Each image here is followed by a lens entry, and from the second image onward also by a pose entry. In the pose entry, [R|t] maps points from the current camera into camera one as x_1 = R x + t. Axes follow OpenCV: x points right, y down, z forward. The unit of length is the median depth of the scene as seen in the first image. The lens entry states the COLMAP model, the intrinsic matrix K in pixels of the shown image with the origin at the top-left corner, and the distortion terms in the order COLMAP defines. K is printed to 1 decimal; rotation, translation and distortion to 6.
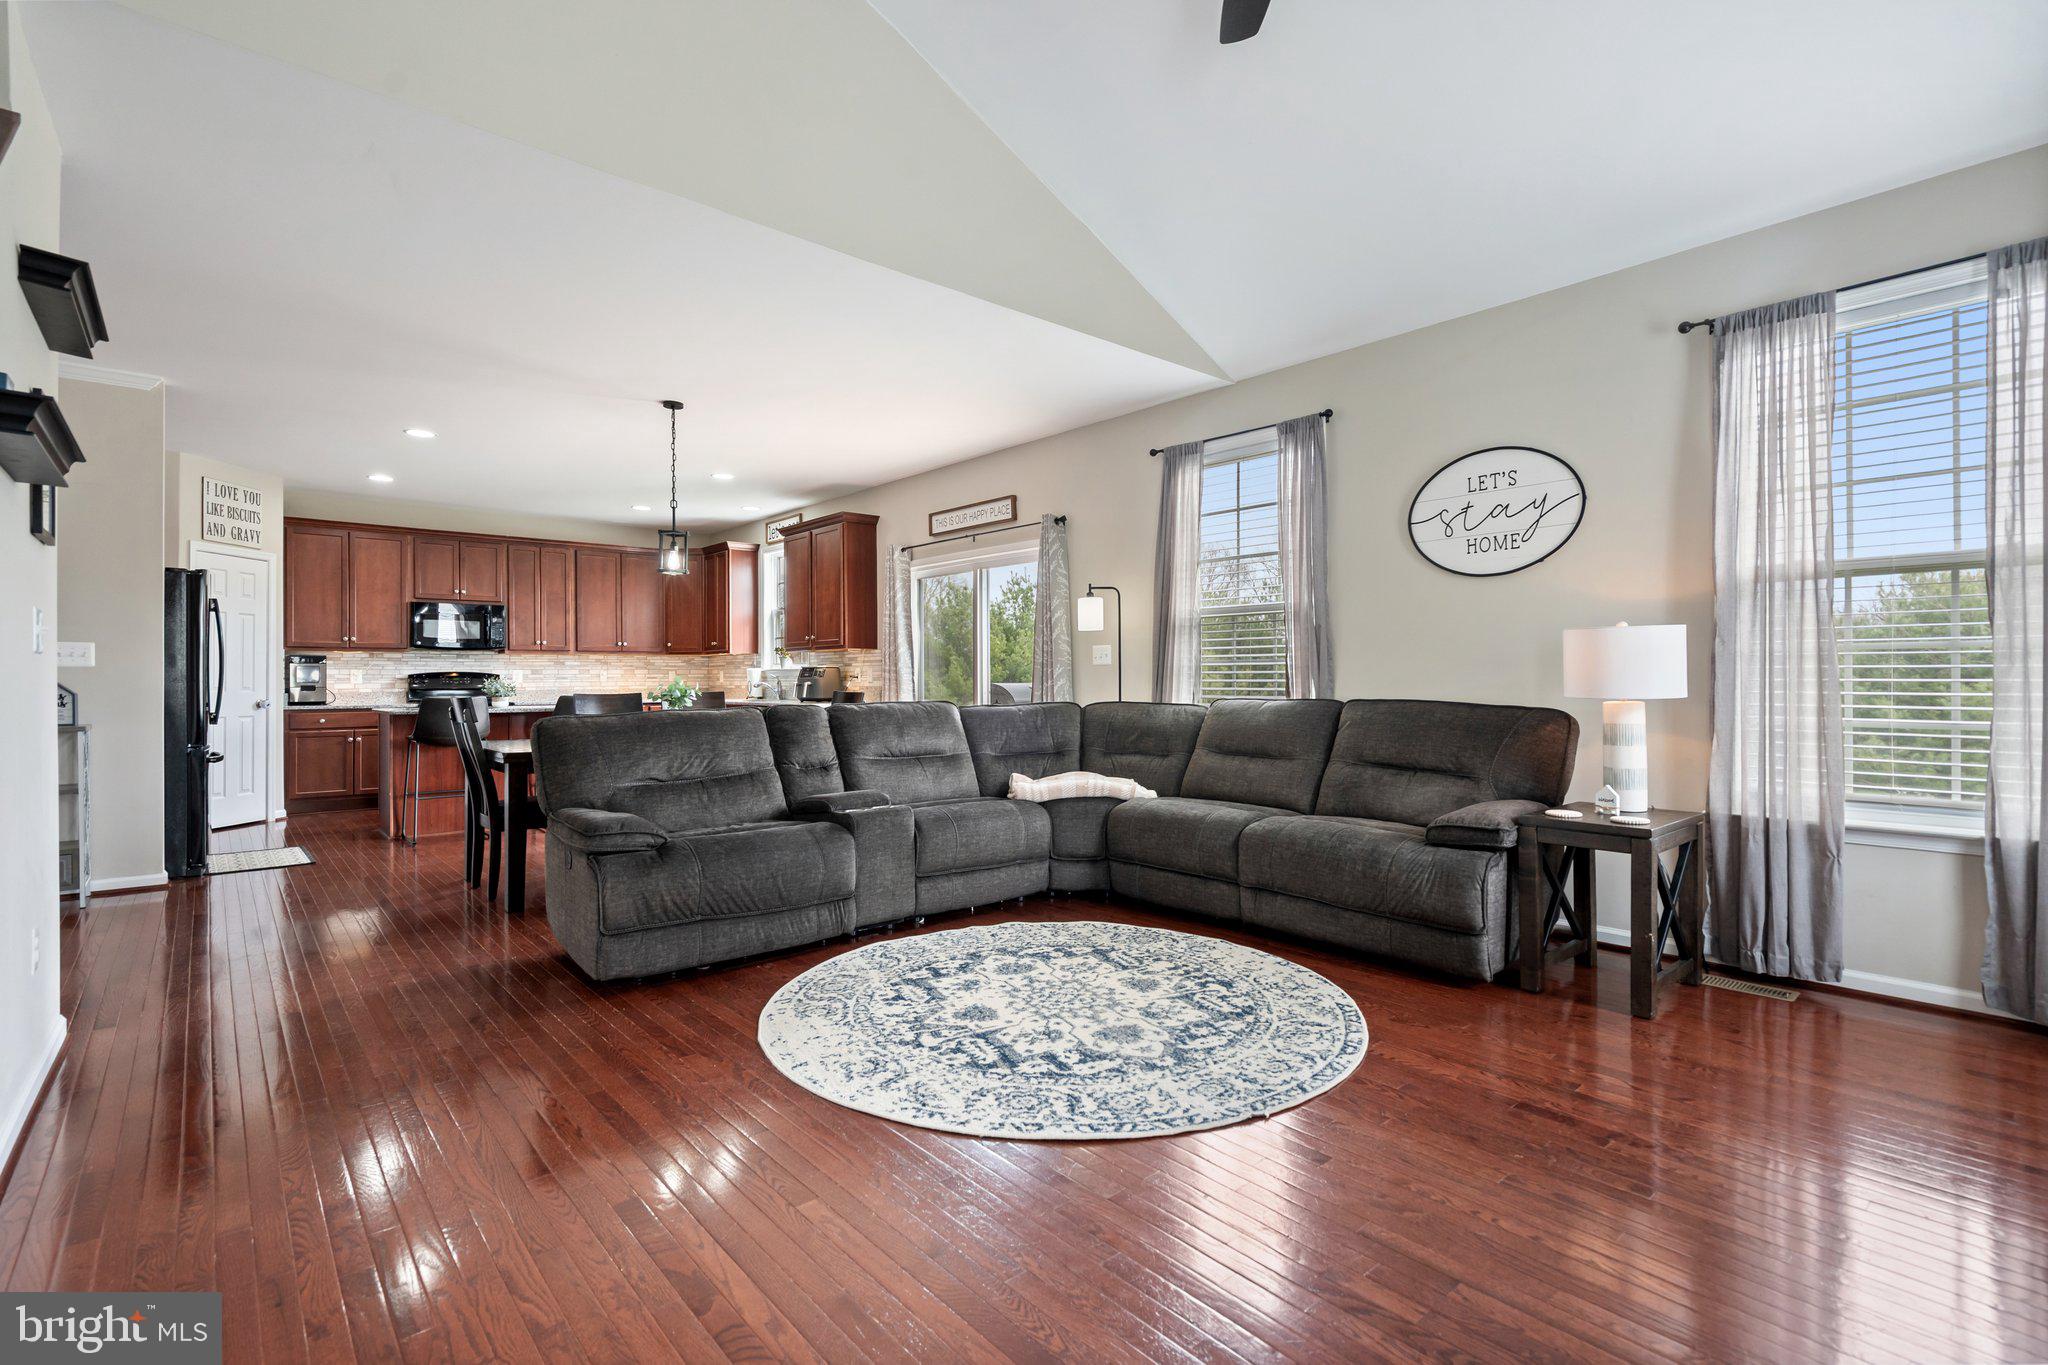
lens RADIAL K [[941.5, 0, 1015.6], [0, 941.5, 672.2], [0, 0, 1]] dist [-0.001689, -0.002422]
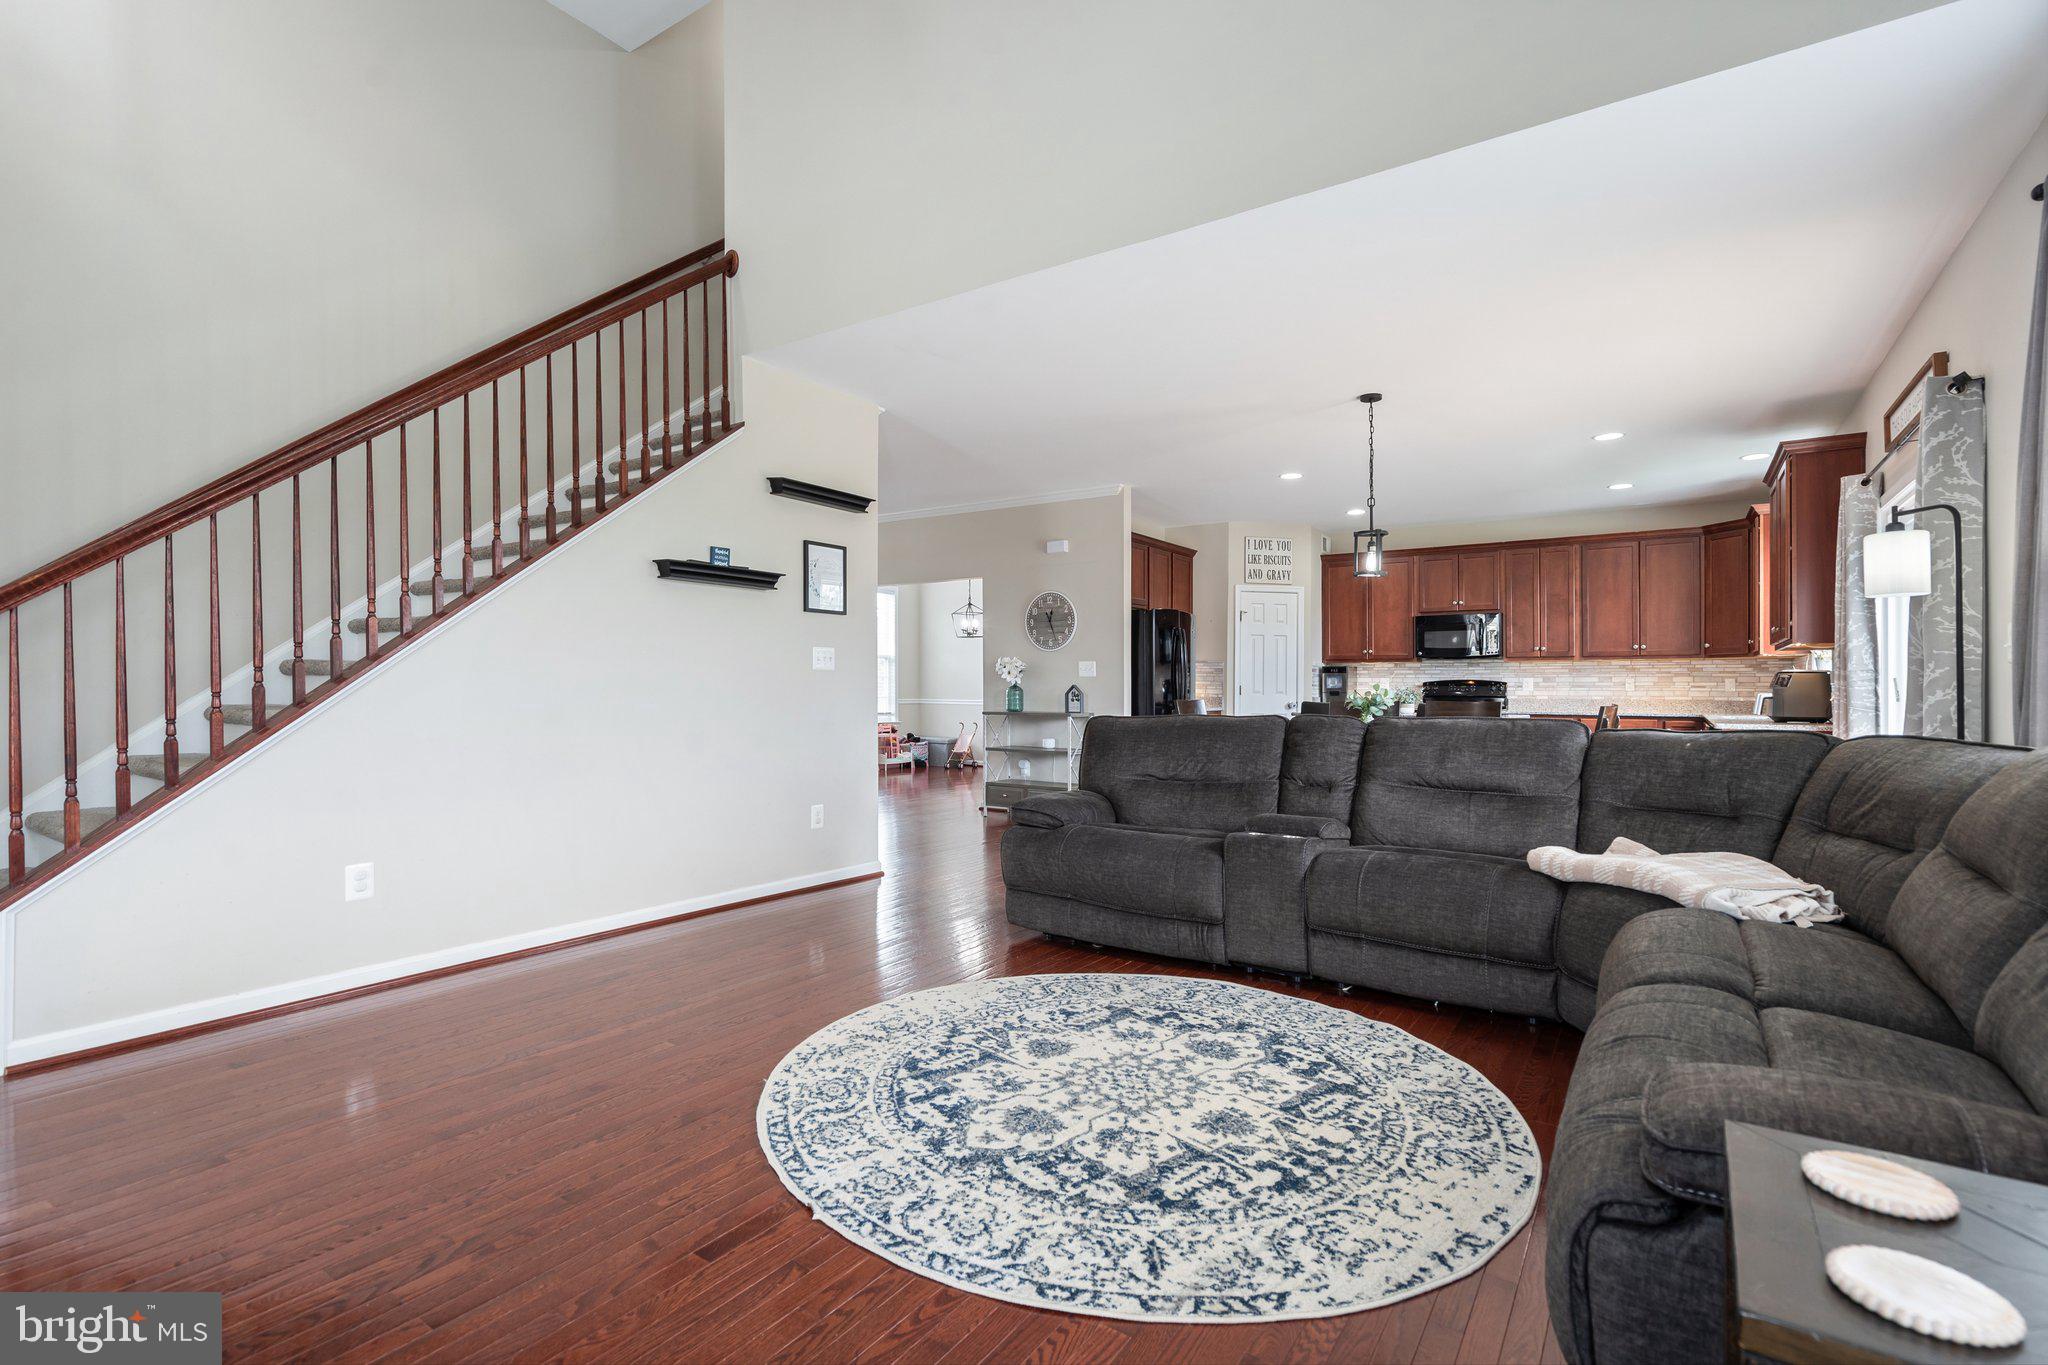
lens RADIAL K [[941.5, 0, 1011.0], [0, 941.5, 687.0], [0, 0, 1]] dist [-0.001689, -0.002422]
pose [[0.250164, 0.005498, -0.968188, 0.631840], [0.000544, 0.999983, 0.005819, 0.002977], [0.968203, -0.001982, 0.250157, 0.552647]]
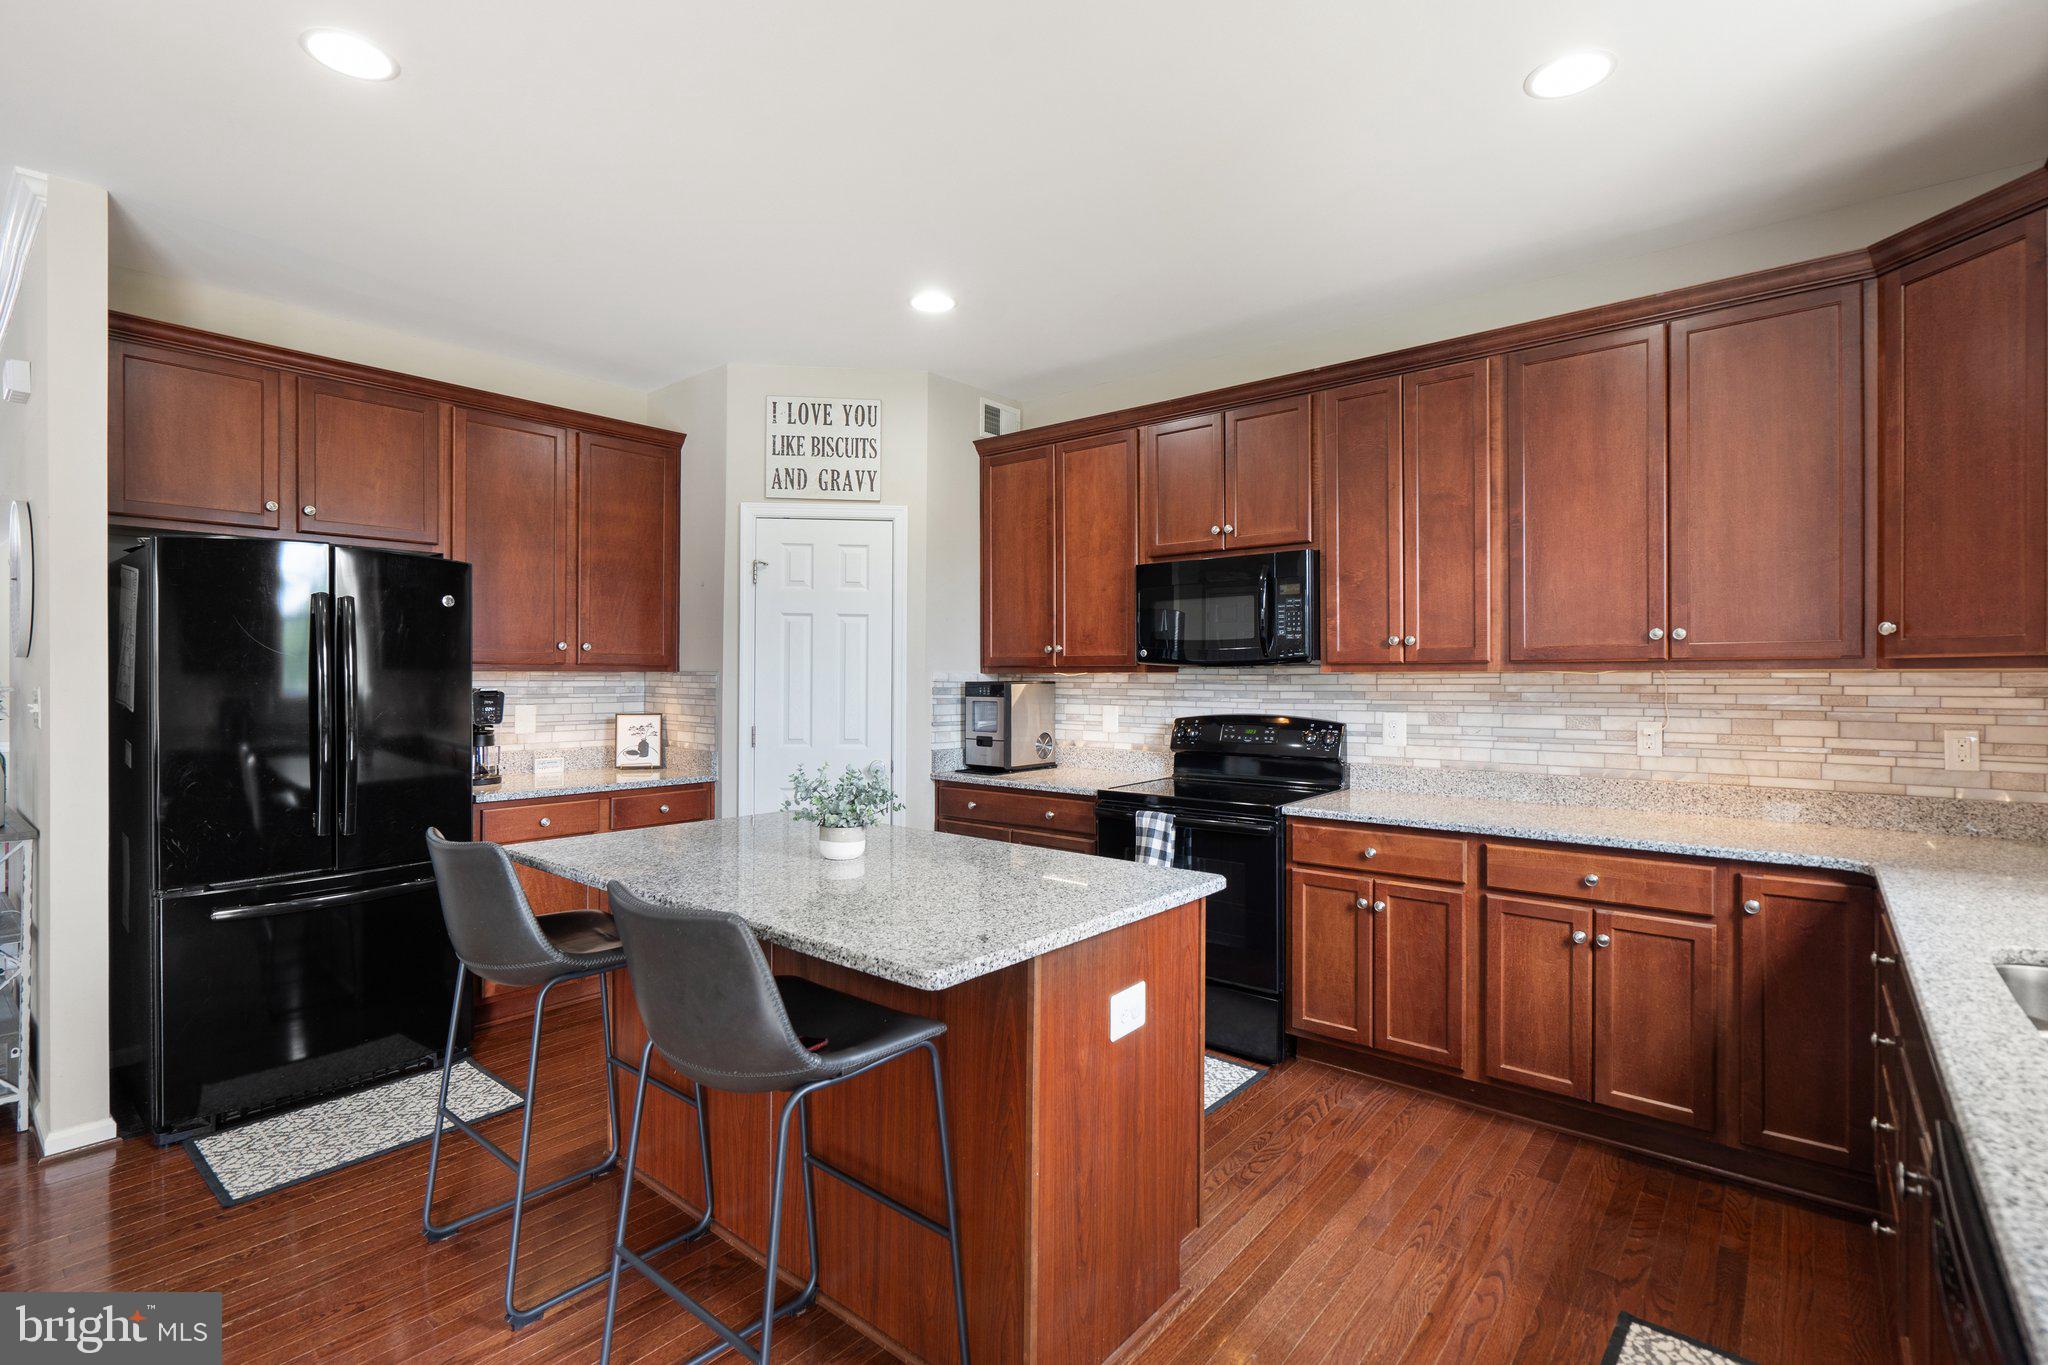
lens RADIAL K [[941.5, 0, 1014.1], [0, 941.5, 677.8], [0, 0, 1]] dist [-0.001689, -0.002422]
pose [[0.163205, 0.005712, -0.986576, -0.390590], [0.004708, 0.999967, 0.006568, -0.046082], [0.986581, -0.005717, 0.163173, 1.785234]]
